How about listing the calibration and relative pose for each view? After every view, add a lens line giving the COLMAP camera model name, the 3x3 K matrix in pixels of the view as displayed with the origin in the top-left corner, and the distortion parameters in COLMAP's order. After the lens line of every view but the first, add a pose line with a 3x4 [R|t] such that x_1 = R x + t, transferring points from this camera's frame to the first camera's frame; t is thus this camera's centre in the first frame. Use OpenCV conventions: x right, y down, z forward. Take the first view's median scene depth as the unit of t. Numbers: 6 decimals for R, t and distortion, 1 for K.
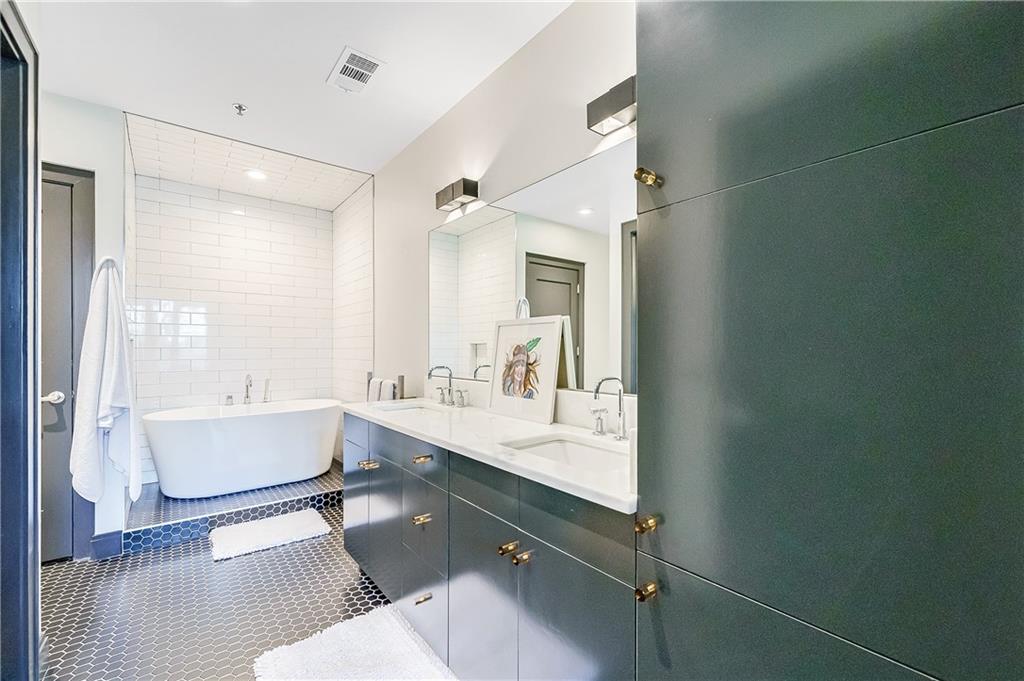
lens RADIAL K [[430.0, 0, 509.9], [0, 430.0, 344.1], [0, 0, 1]] dist [0.011728, 0.000337]
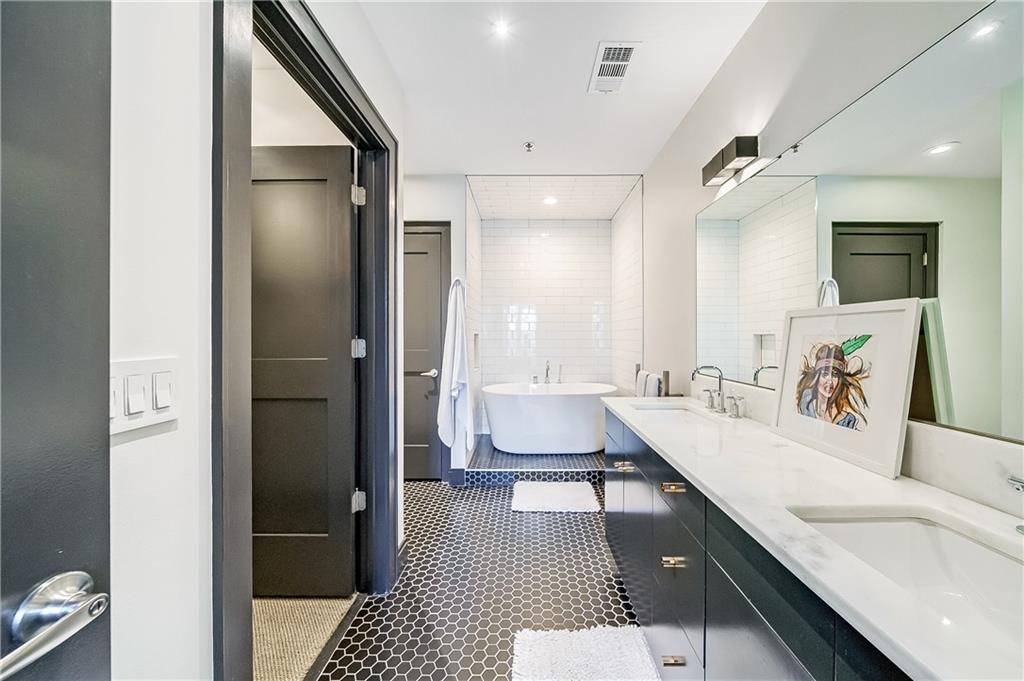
lens RADIAL K [[357.1, 0, 528.7], [0, 357.1, 335.7], [0, 0, 1]] dist [-0.006434, 0.000372]
pose [[0.787899, -0.001071, -0.615804, -0.003589], [0.007969, 0.999932, 0.008458, -0.017616], [0.615753, -0.011571, 0.787854, 0.210551]]
